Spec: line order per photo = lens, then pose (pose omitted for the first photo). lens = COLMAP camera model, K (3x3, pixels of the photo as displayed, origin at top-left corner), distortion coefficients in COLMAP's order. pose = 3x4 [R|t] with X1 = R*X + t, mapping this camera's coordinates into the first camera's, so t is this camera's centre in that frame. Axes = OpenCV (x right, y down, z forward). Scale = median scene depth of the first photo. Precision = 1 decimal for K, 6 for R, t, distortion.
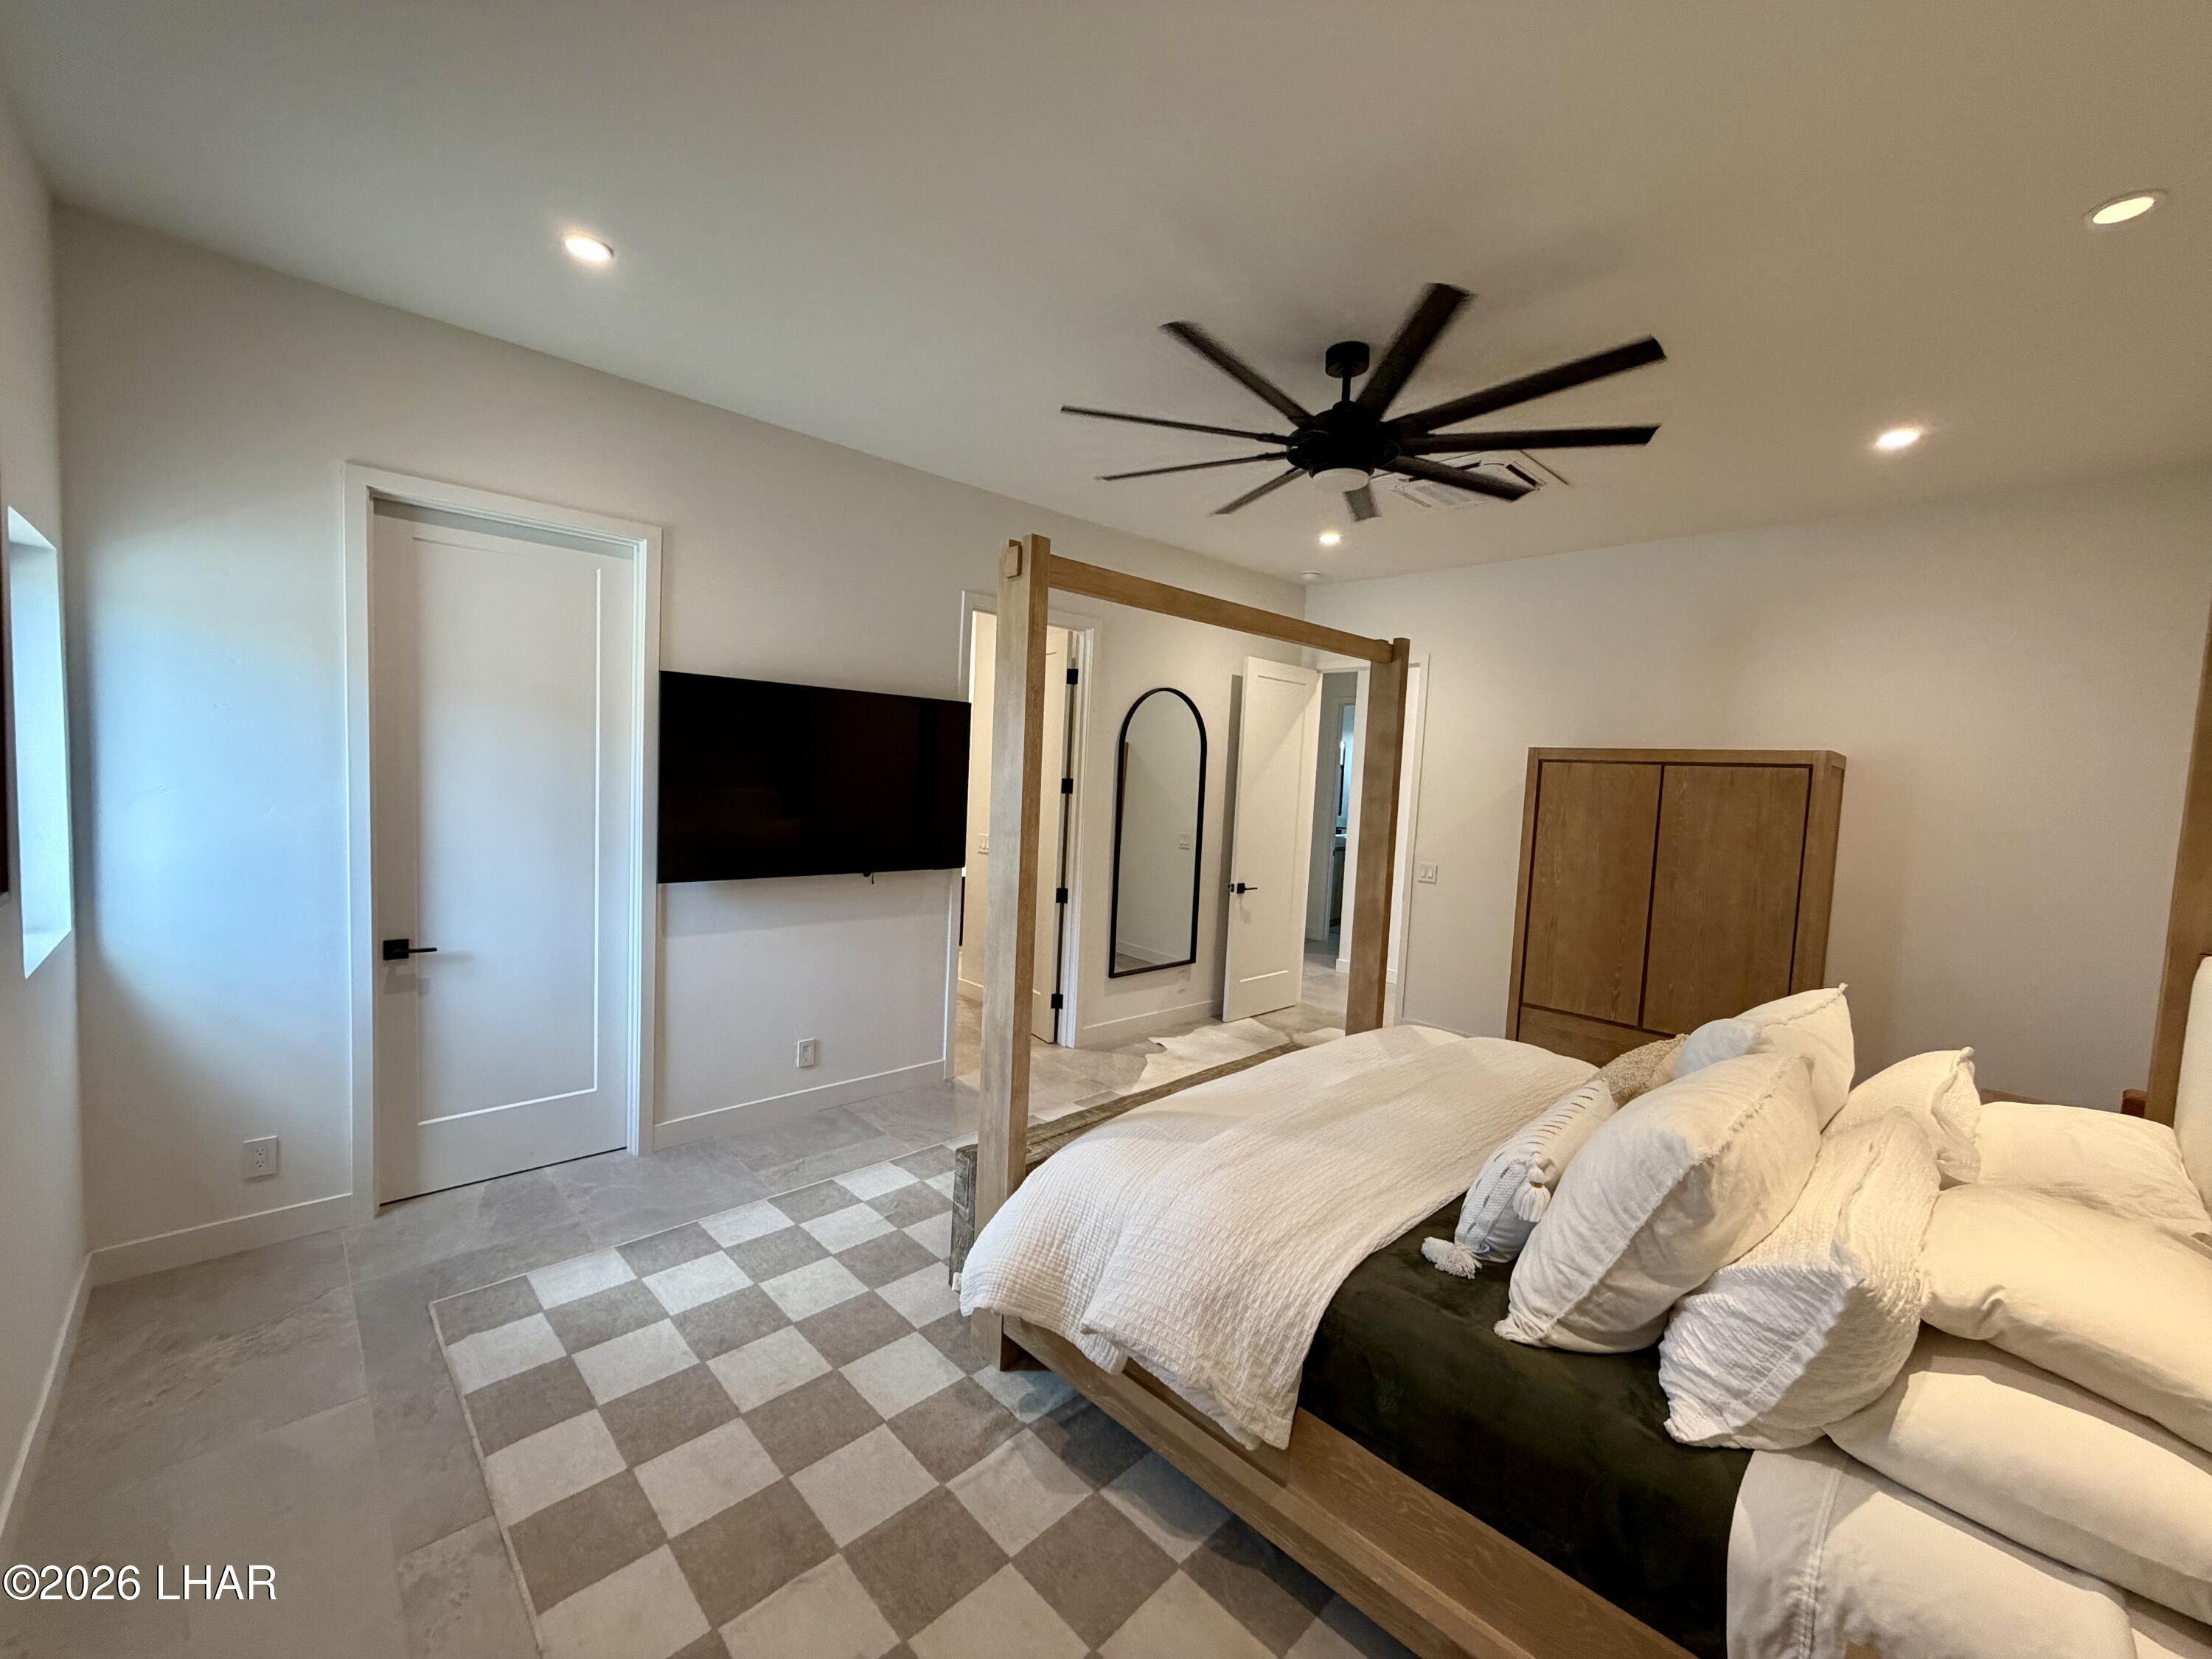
lens RADIAL K [[881.5, 0, 1112.3], [0, 881.5, 826.5], [0, 0, 1]] dist [-0.000267, 0.000626]
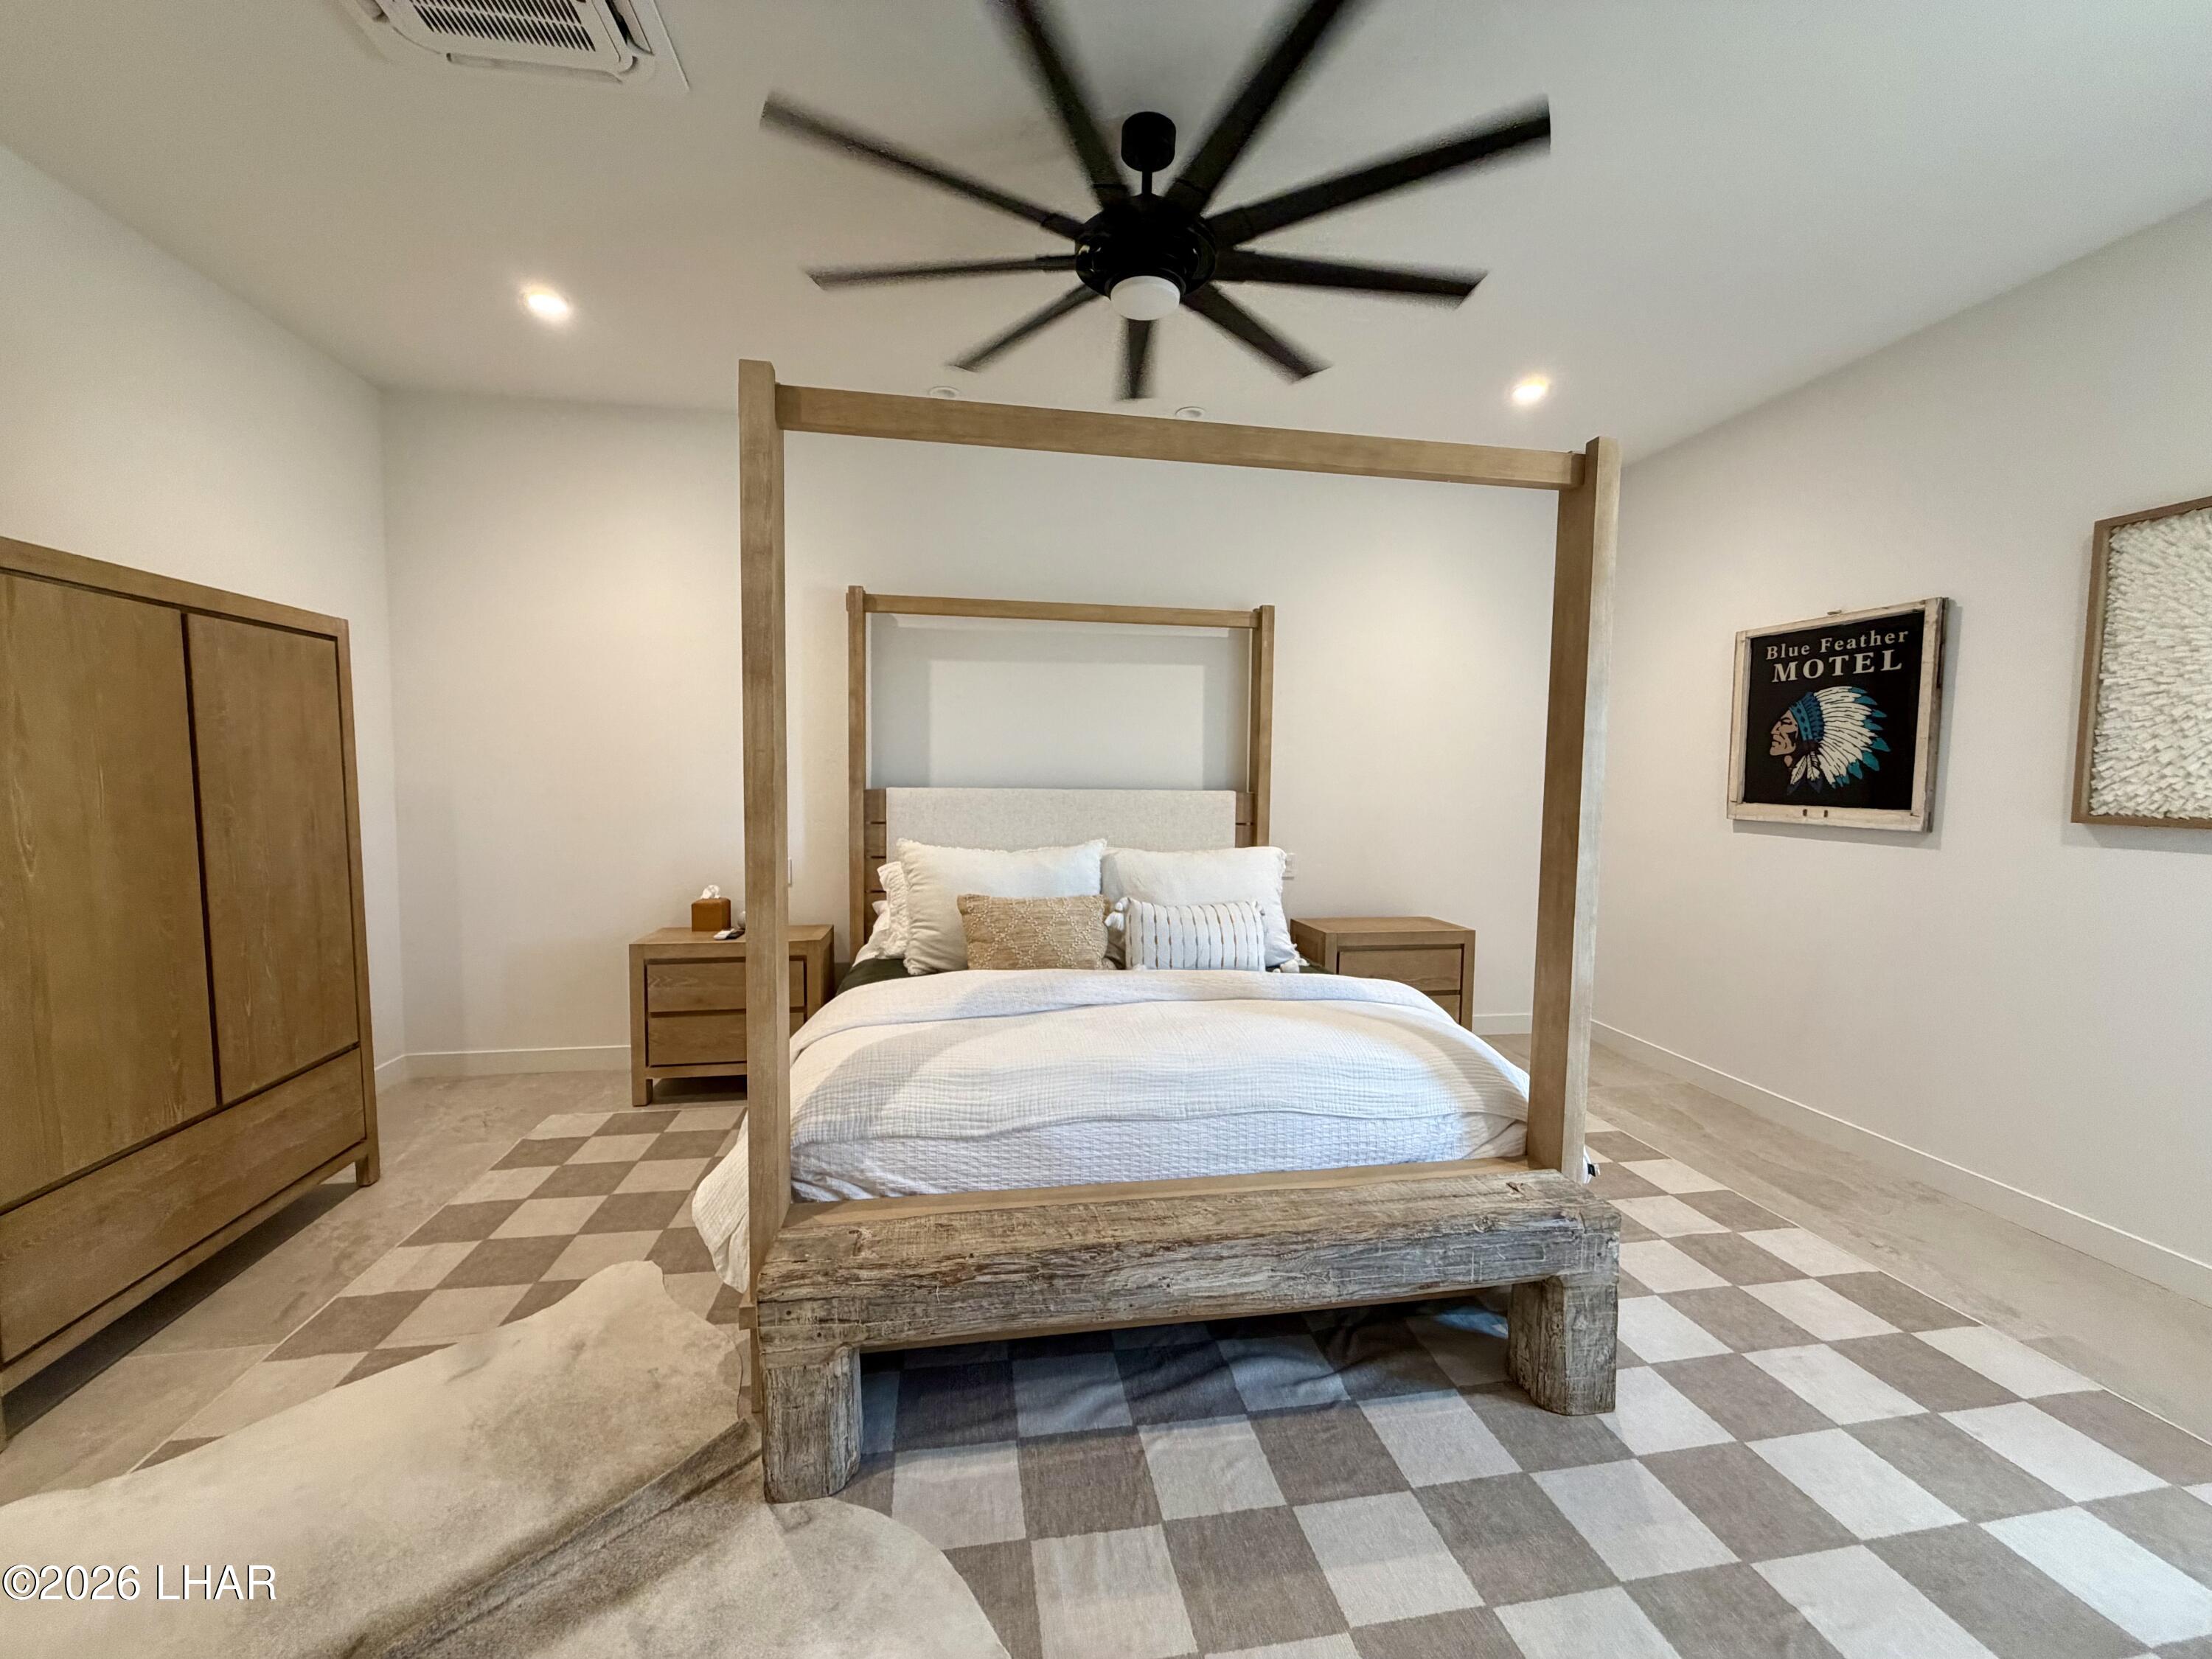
lens RADIAL K [[881.5, 0, 1097.5], [0, 881.5, 826.3], [0, 0, 1]] dist [-0.000267, 0.000626]
pose [[-0.816182, -0.094560, 0.570005, -0.131363], [-0.013056, 0.989284, 0.145419, -0.026654], [-0.577647, 0.111246, -0.808670, 1.120870]]
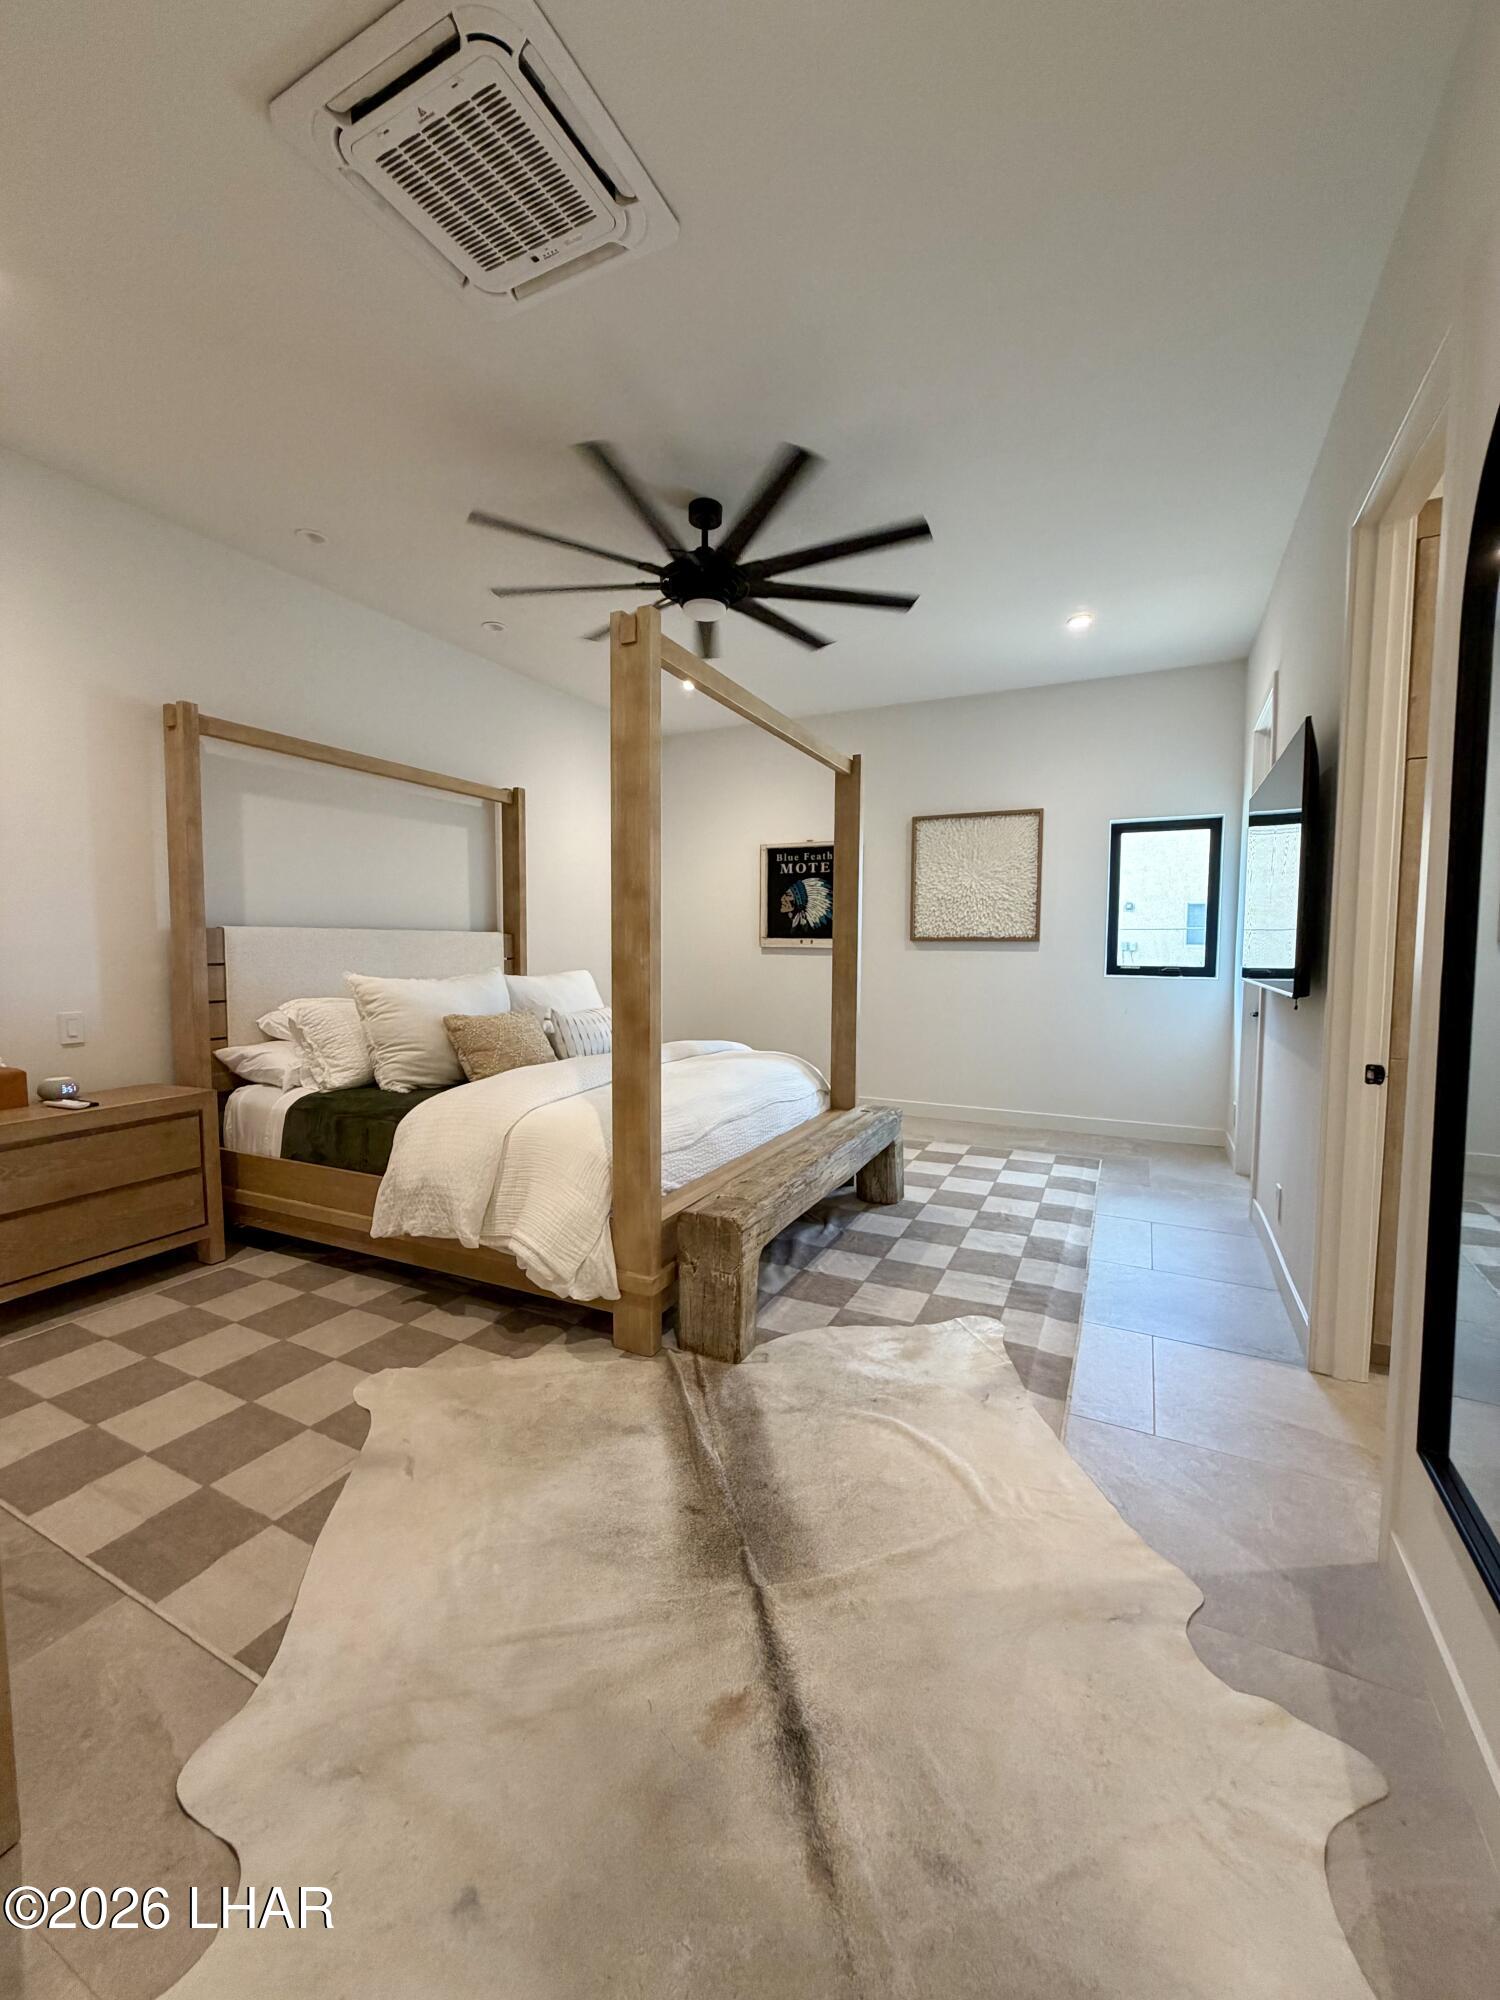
lens RADIAL K [[797.0, 0, 752.4], [0, 797.0, 997.5], [0, 0, 1]] dist [-0.000267, 0.000626]
pose [[-0.940144, -0.032800, -0.339195, 0.365570], [-0.075647, 0.990610, 0.113880, 0.013109], [0.332275, 0.132723, -0.933798, 1.406391]]
